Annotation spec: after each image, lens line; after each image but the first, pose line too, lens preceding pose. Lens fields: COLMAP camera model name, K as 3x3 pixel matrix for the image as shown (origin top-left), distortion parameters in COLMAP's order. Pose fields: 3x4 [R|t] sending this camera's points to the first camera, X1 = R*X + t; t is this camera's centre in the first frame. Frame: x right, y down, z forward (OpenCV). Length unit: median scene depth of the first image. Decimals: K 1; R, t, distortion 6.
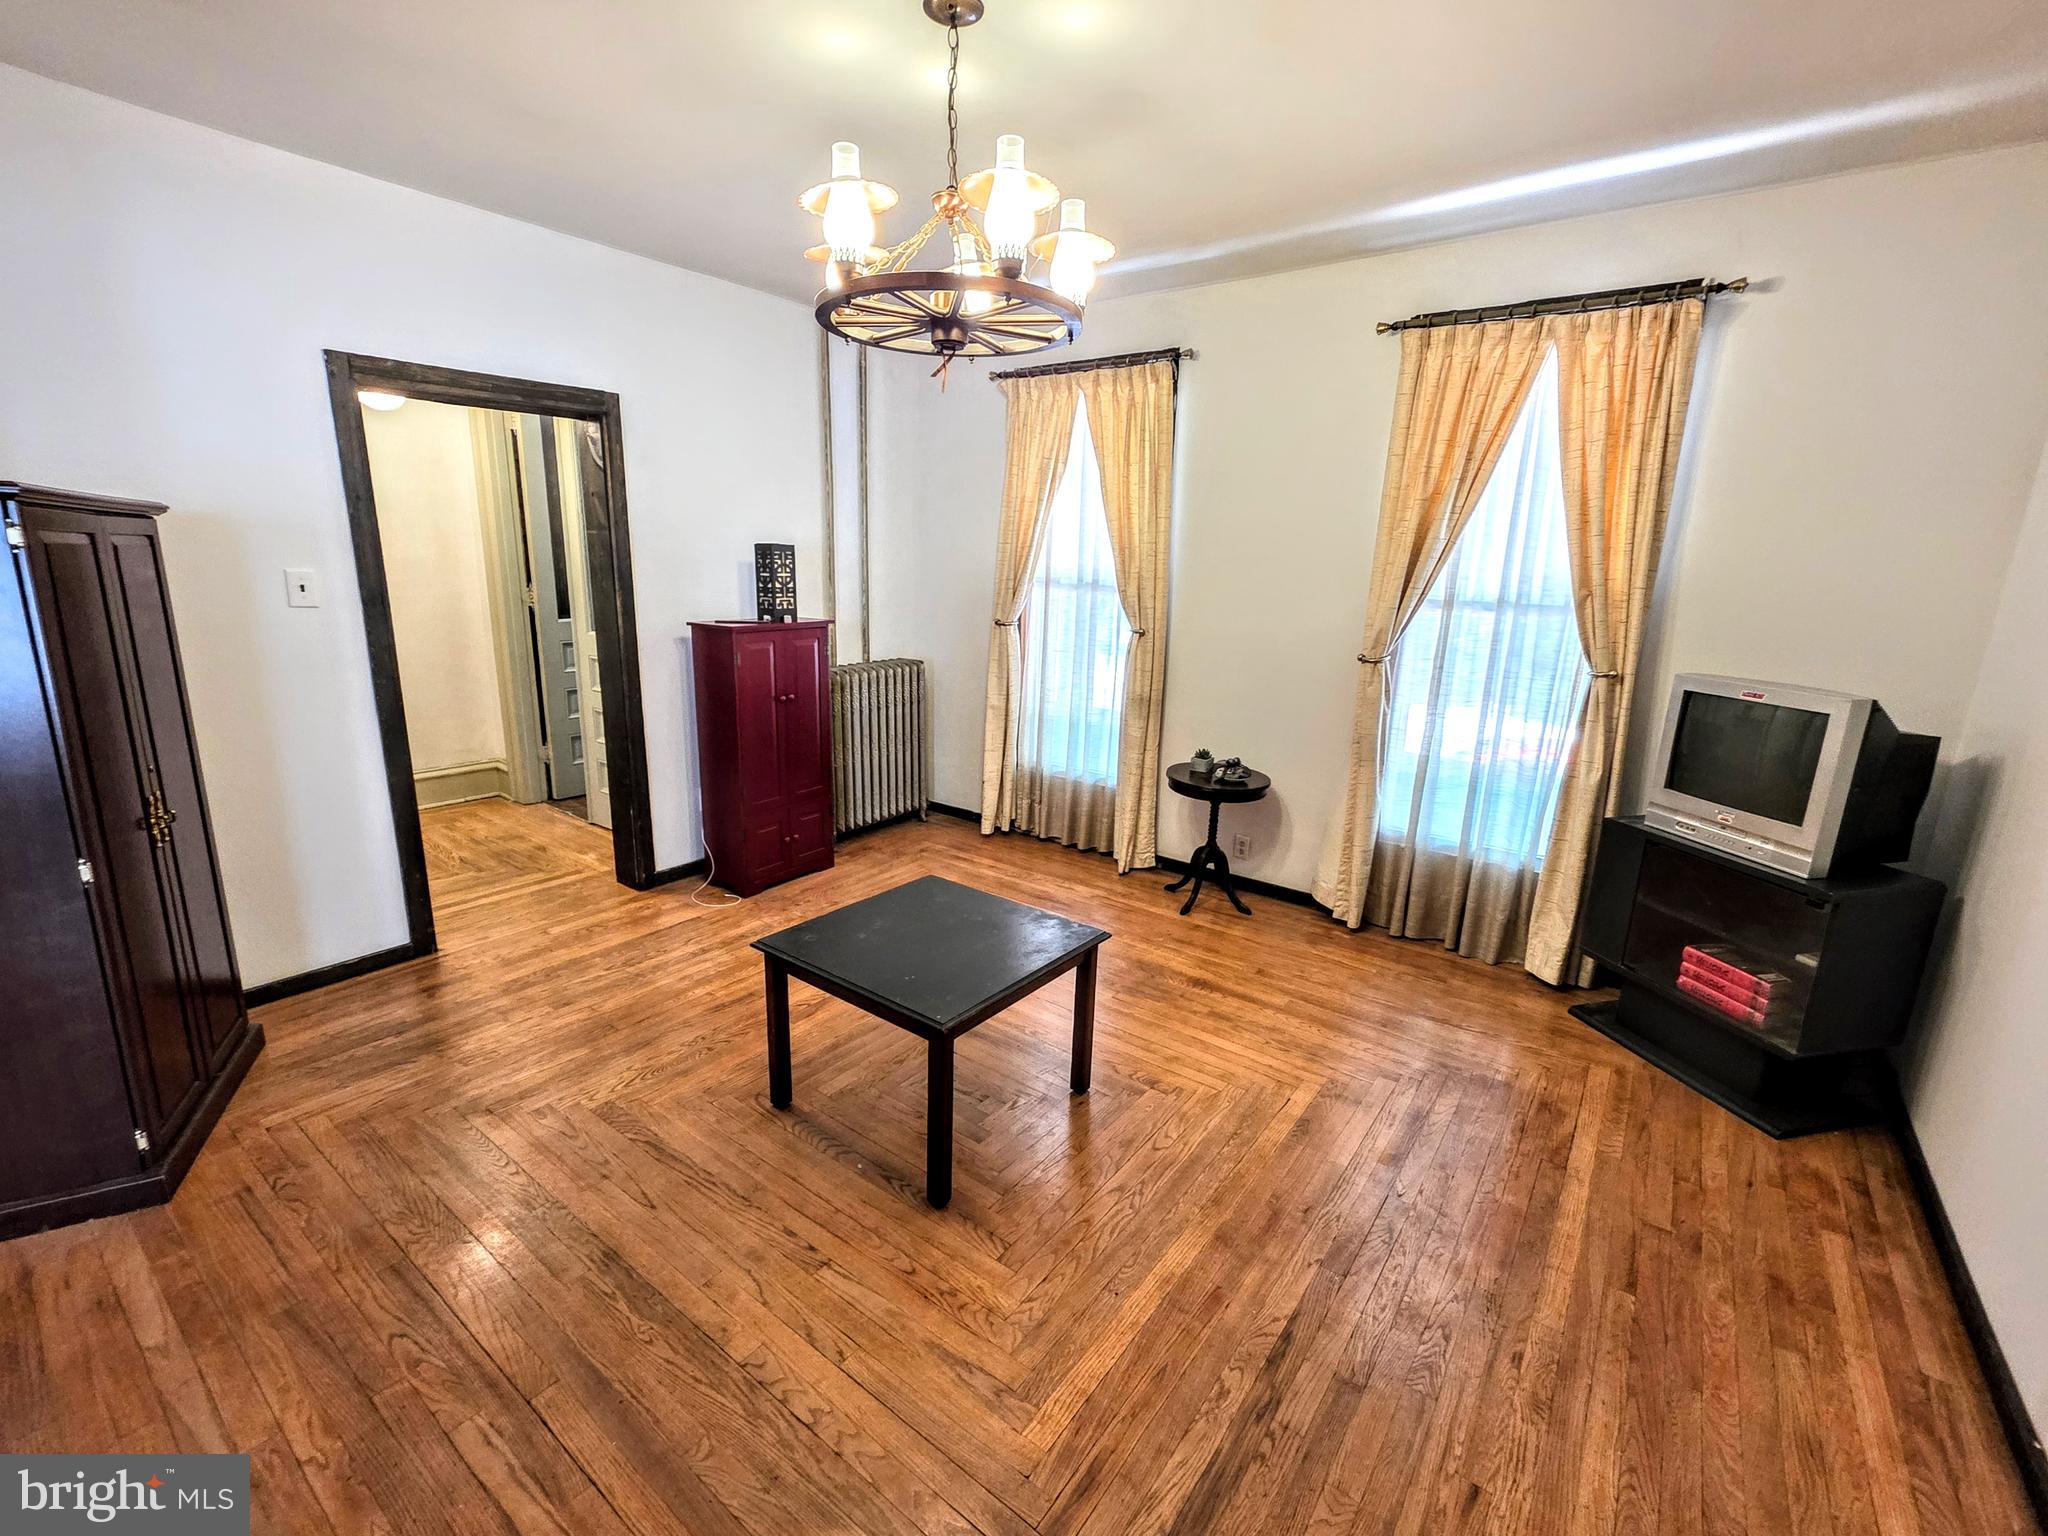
lens RADIAL K [[883.6, 0, 1017.5], [0, 883.6, 768.4], [0, 0, 1]] dist [0.001965, 0.001361]
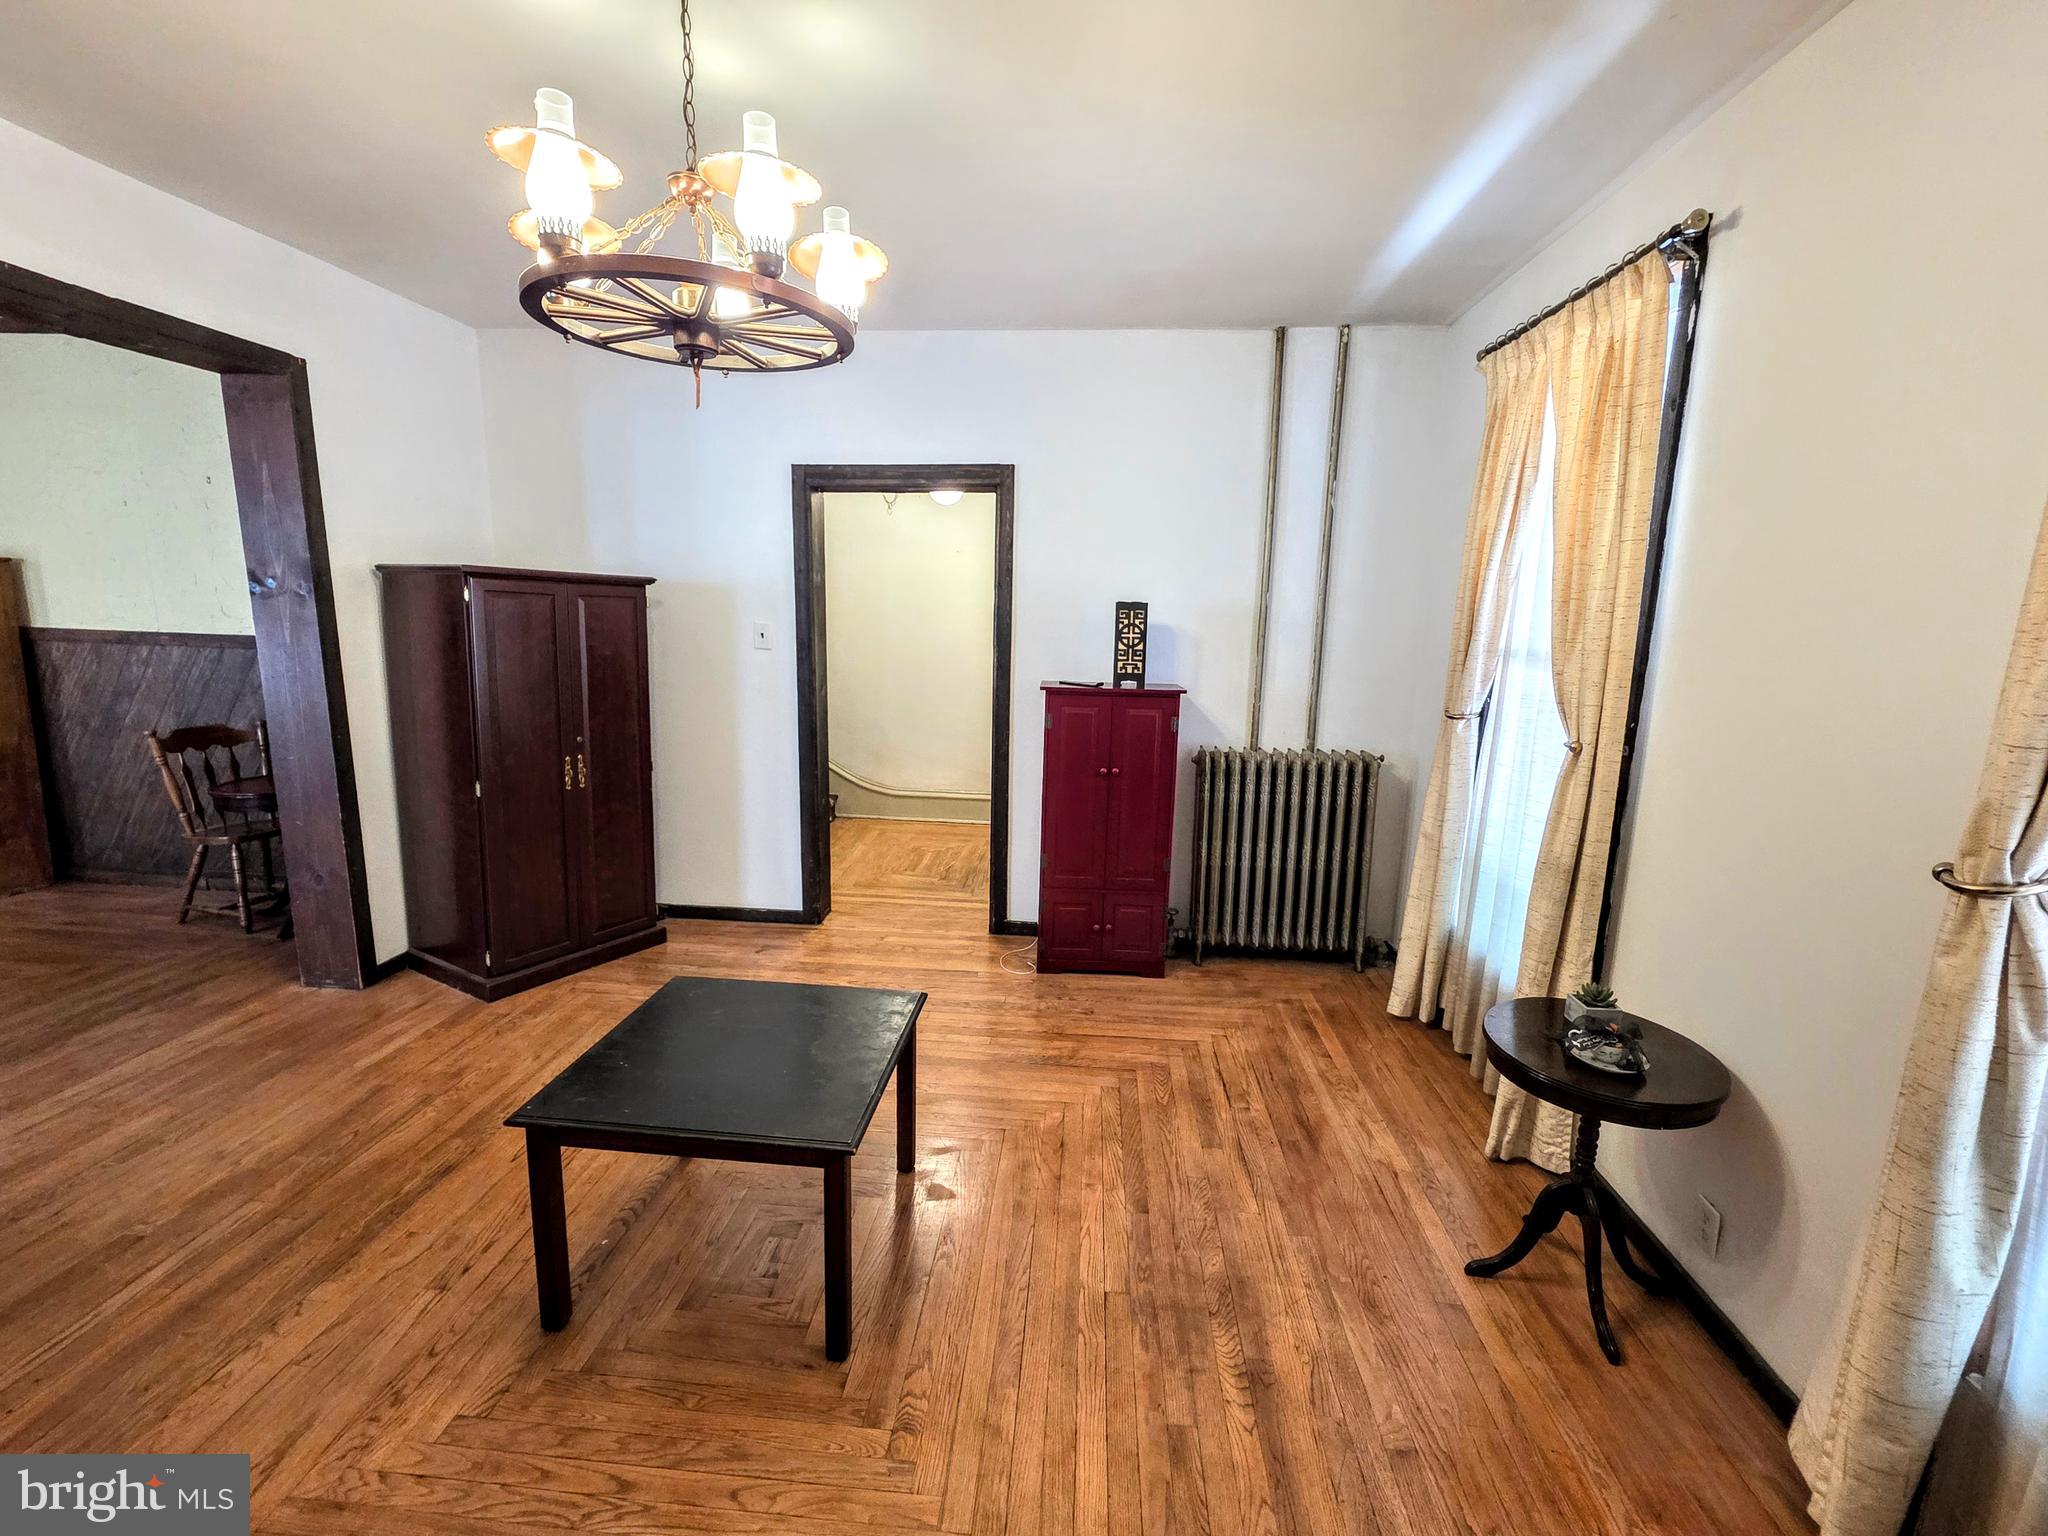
lens RADIAL K [[883.6, 0, 1022.4], [0, 883.6, 764.6], [0, 0, 1]] dist [0.001965, 0.001361]
pose [[0.541201, 0.134894, -0.830003, 0.476916], [-0.207312, 0.977986, 0.023767, -0.097759], [0.814937, 0.159207, 0.557253, 0.470185]]
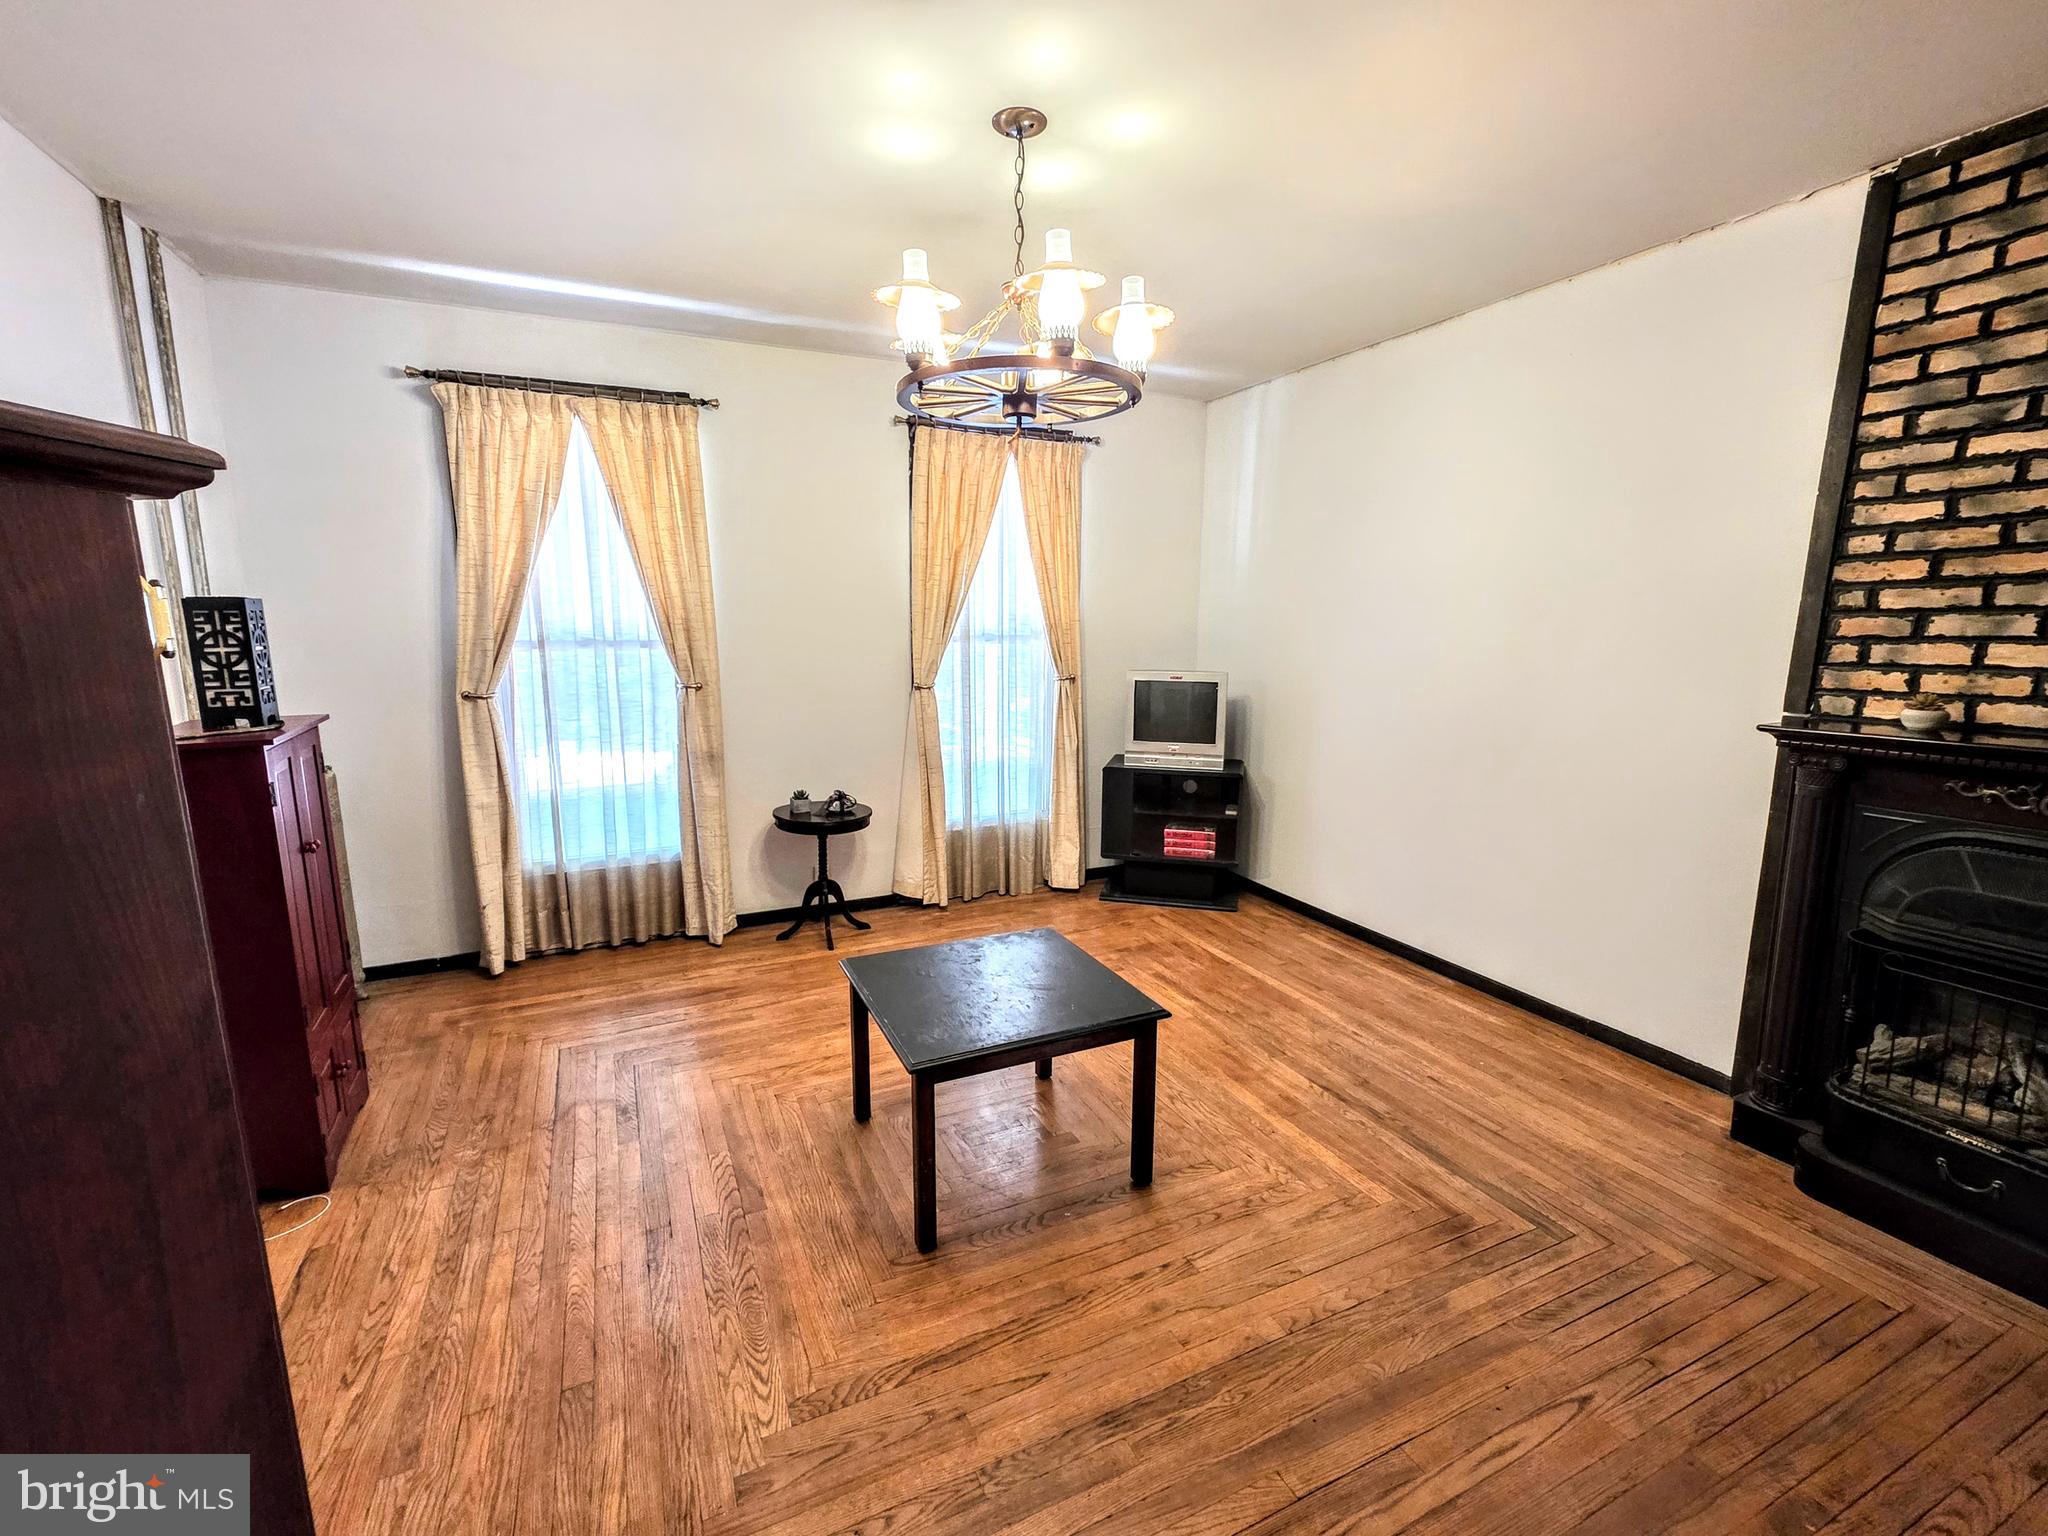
lens RADIAL K [[883.6, 0, 1015.5], [0, 883.6, 767.2], [0, 0, 1]] dist [0.001965, 0.001361]
pose [[0.469556, -0.177686, 0.864838, -0.608891], [0.217542, 0.972624, 0.081718, -0.085044], [-0.855683, 0.149767, 0.495355, 0.297026]]
